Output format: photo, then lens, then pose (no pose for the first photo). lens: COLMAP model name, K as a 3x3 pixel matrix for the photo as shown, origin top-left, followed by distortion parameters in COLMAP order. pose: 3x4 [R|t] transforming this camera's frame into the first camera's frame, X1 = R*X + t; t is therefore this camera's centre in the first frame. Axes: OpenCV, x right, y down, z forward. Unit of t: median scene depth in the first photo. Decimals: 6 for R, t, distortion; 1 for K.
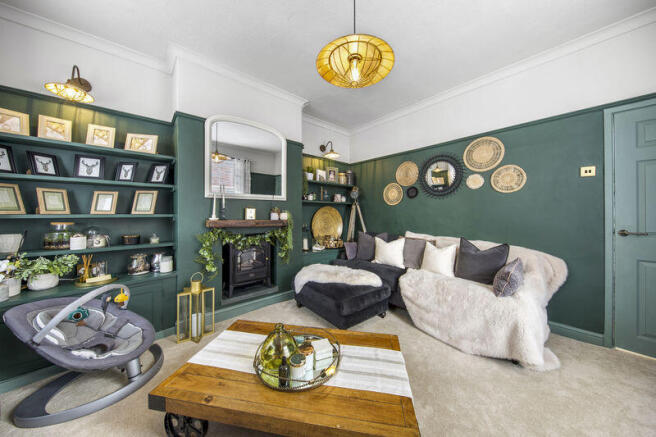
lens RADIAL K [[222.8, 0, 329.4], [0, 222.8, 212.9], [0, 0, 1]] dist [-0.000161, -0.000035]
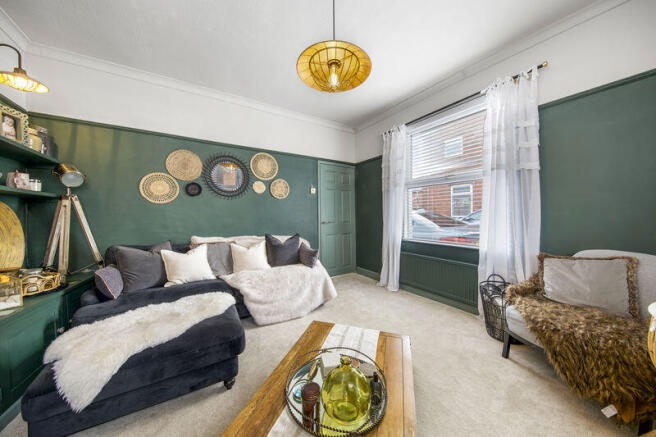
lens RADIAL K [[220.5, 0, 332.1], [0, 220.5, 217.4], [0, 0, 1]] dist [0.000547, 0.000064]
pose [[0.095559, -0.017314, 0.995273, -0.488693], [0.009761, 0.999817, 0.016456, 0.005414], [-0.995376, 0.008143, 0.095710, 0.493196]]
